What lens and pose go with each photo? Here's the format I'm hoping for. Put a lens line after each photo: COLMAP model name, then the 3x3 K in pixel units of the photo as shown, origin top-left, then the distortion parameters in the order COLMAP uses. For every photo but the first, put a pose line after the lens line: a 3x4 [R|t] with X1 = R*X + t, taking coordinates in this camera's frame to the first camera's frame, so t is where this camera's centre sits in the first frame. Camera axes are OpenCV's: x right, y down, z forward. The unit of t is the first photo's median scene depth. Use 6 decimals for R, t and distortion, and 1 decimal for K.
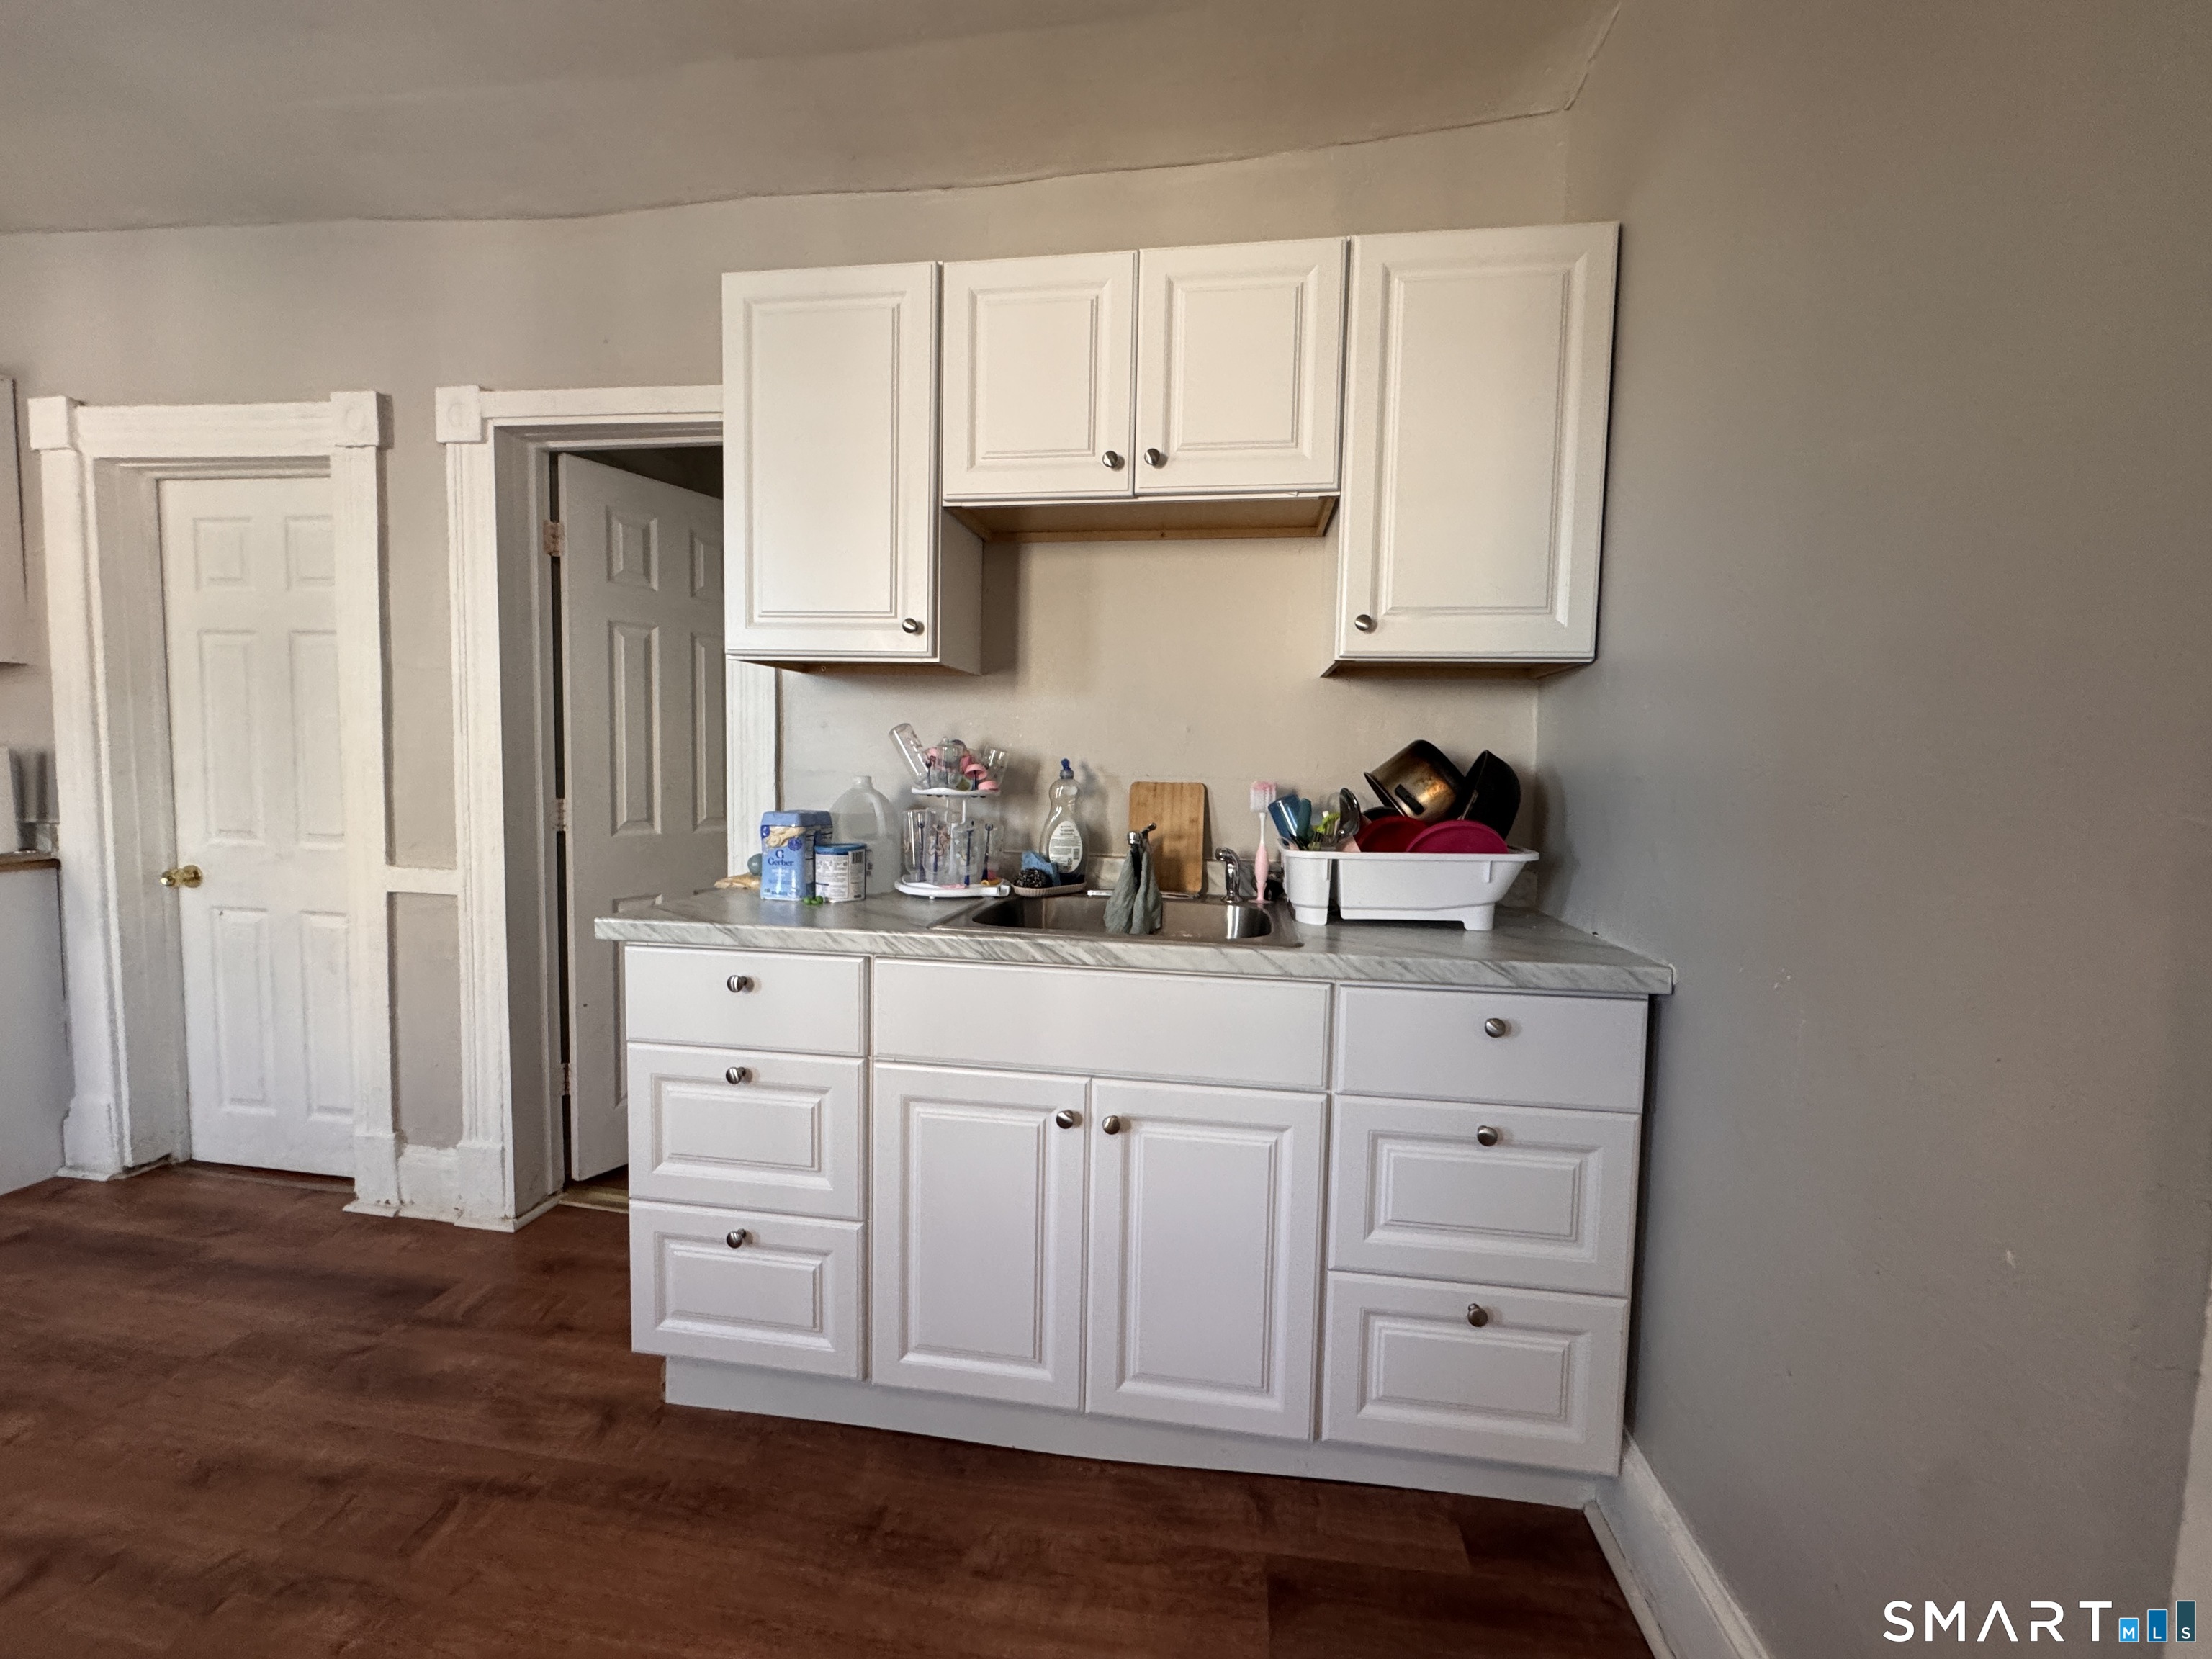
lens RADIAL K [[882.0, 0, 1106.0], [0, 882.0, 829.5], [0, 0, 1]] dist [-0.002796, 0.000487]
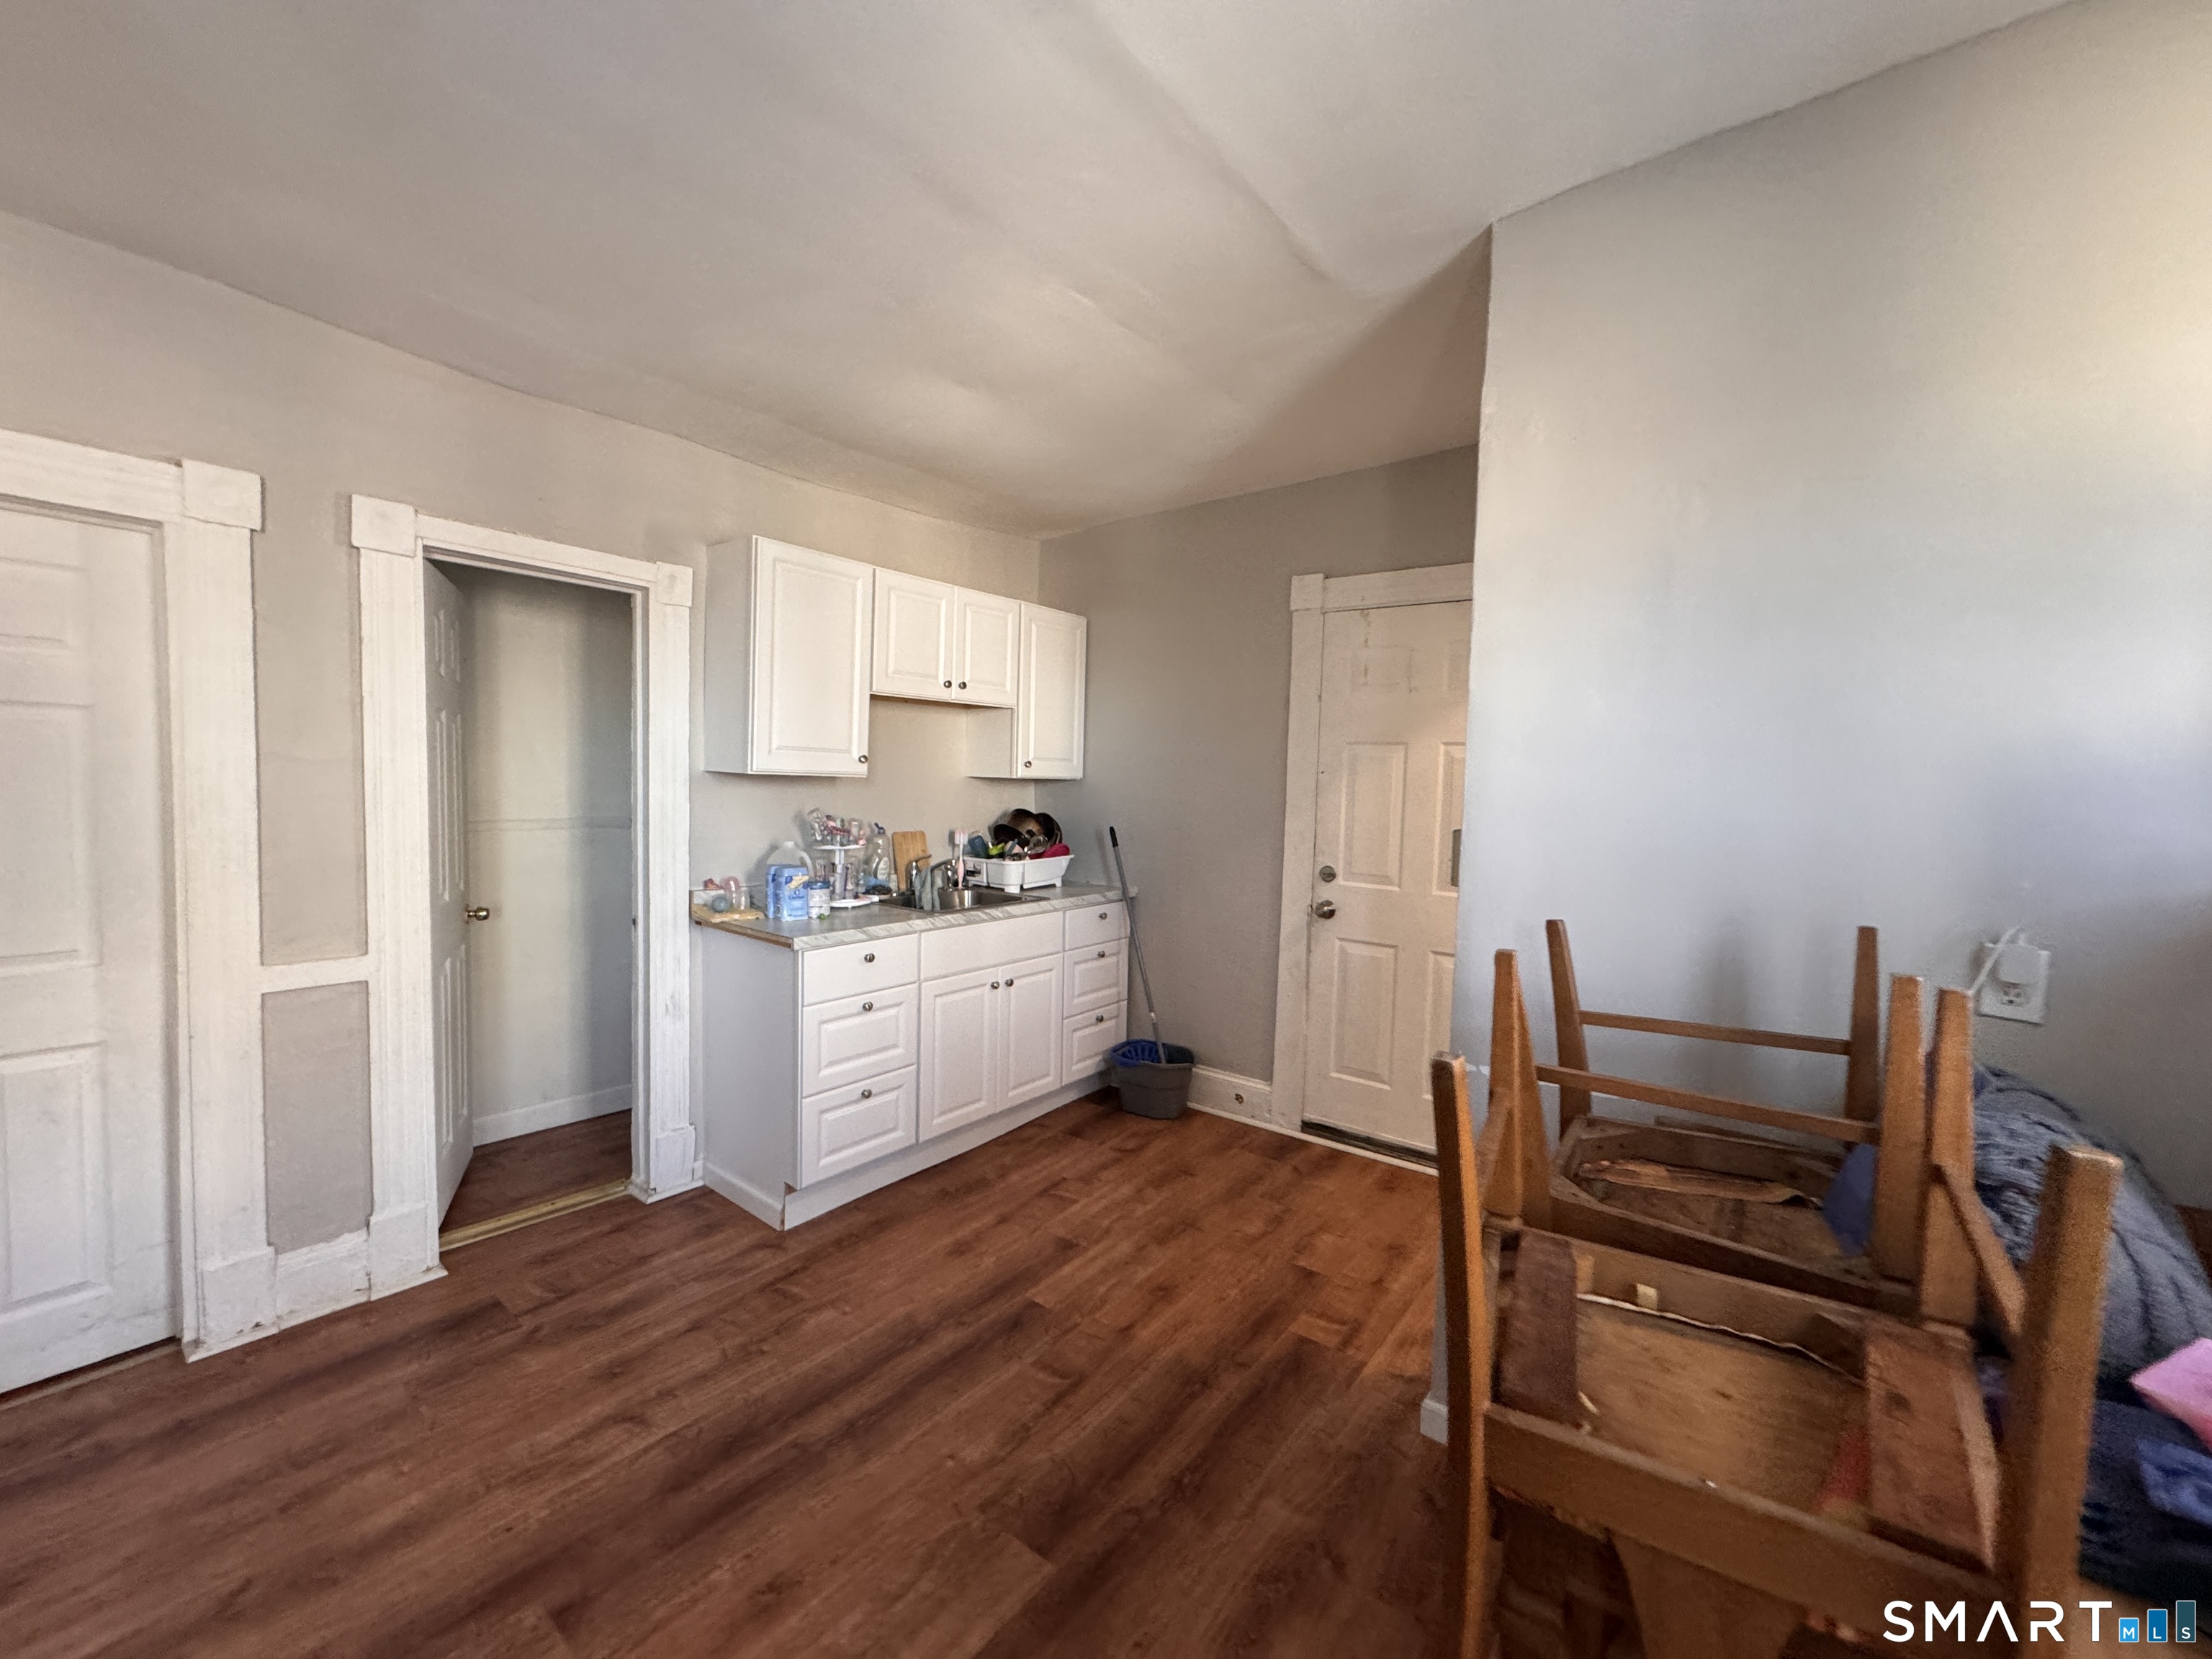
lens RADIAL K [[882.0, 0, 1106.0], [0, 882.0, 829.5], [0, 0, 1]] dist [-0.002796, 0.000487]
pose [[0.499924, -0.062813, 0.863788, -1.555906], [0.041851, 0.997953, 0.048348, -0.152012], [-0.865057, 0.011980, 0.501530, -0.353954]]
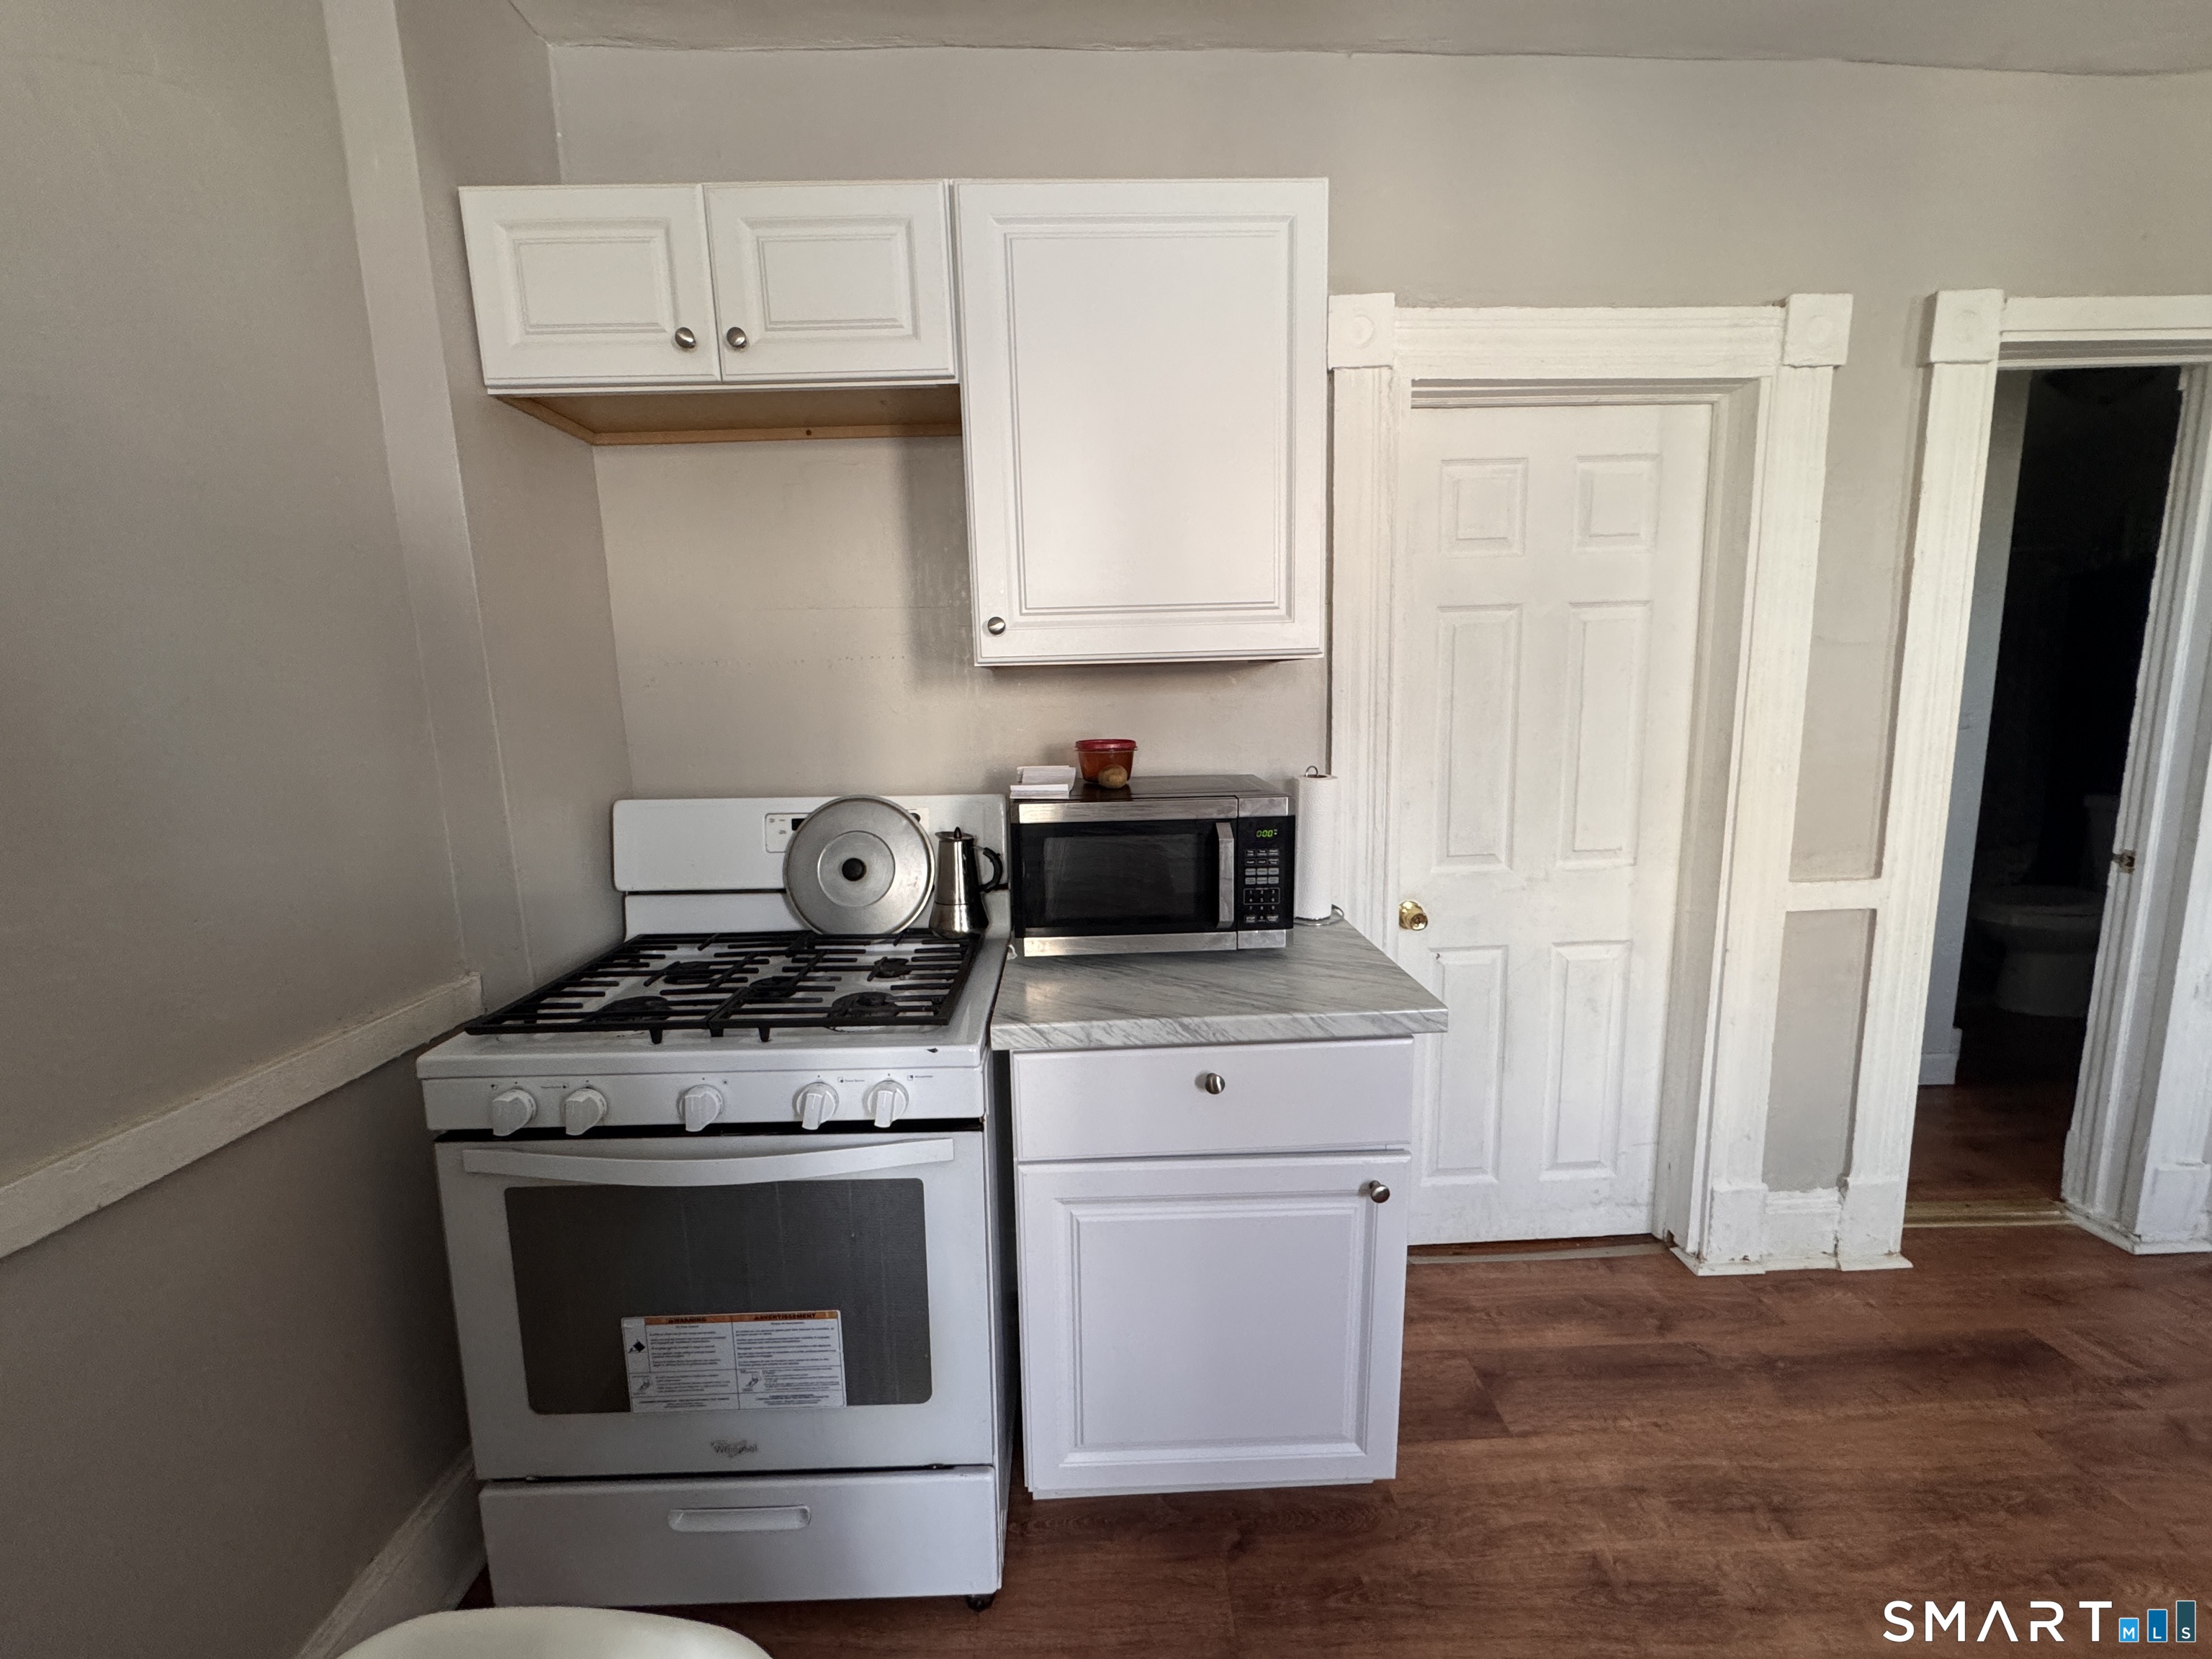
lens RADIAL K [[882.0, 0, 1106.0], [0, 882.0, 829.5], [0, 0, 1]] dist [-0.002796, 0.000487]
pose [[0.983258, -0.083813, 0.161800, -2.117974], [0.069173, 0.993157, 0.094093, -0.177974], [-0.168579, -0.081325, 0.982328, 0.376375]]
